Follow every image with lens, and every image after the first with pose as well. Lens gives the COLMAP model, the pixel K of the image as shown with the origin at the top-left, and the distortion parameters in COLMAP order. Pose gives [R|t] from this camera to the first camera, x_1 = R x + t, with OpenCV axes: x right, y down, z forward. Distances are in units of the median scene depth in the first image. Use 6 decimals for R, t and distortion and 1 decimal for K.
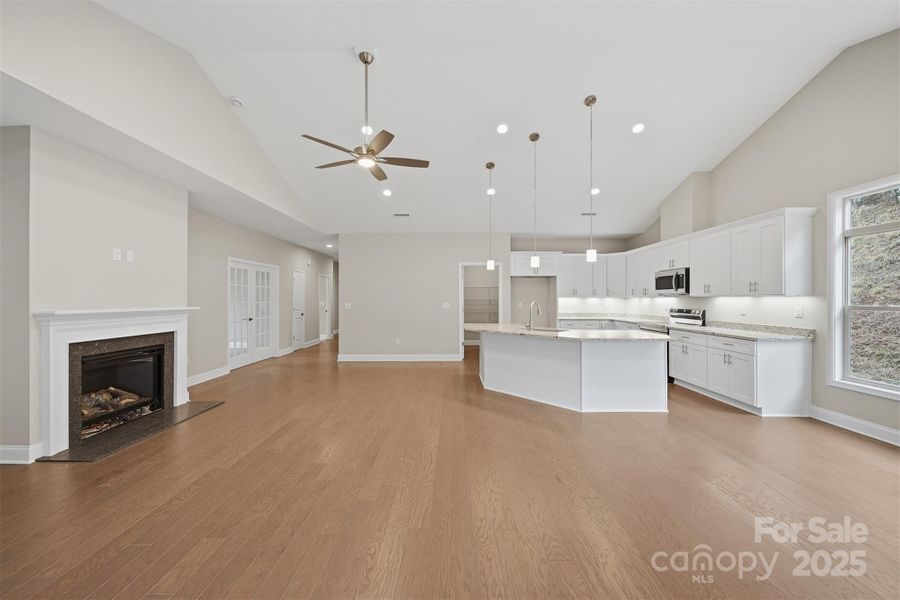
lens RADIAL K [[322.1, 0, 450.3], [0, 322.1, 299.8], [0, 0, 1]] dist [0.000989, -0.000009]
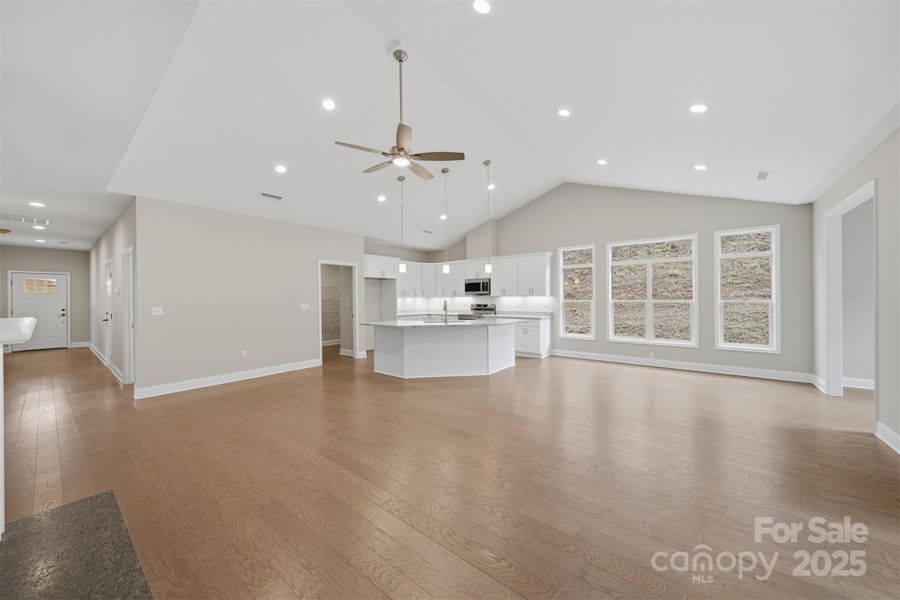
lens RADIAL K [[322.1, 0, 450.2], [0, 322.1, 298.2], [0, 0, 1]] dist [0.000989, -0.000009]
pose [[0.617041, -0.003602, 0.786923, -0.601276], [0.009841, 0.999947, -0.003139, 0.002241], [-0.786869, 0.009681, 0.617044, 0.167966]]
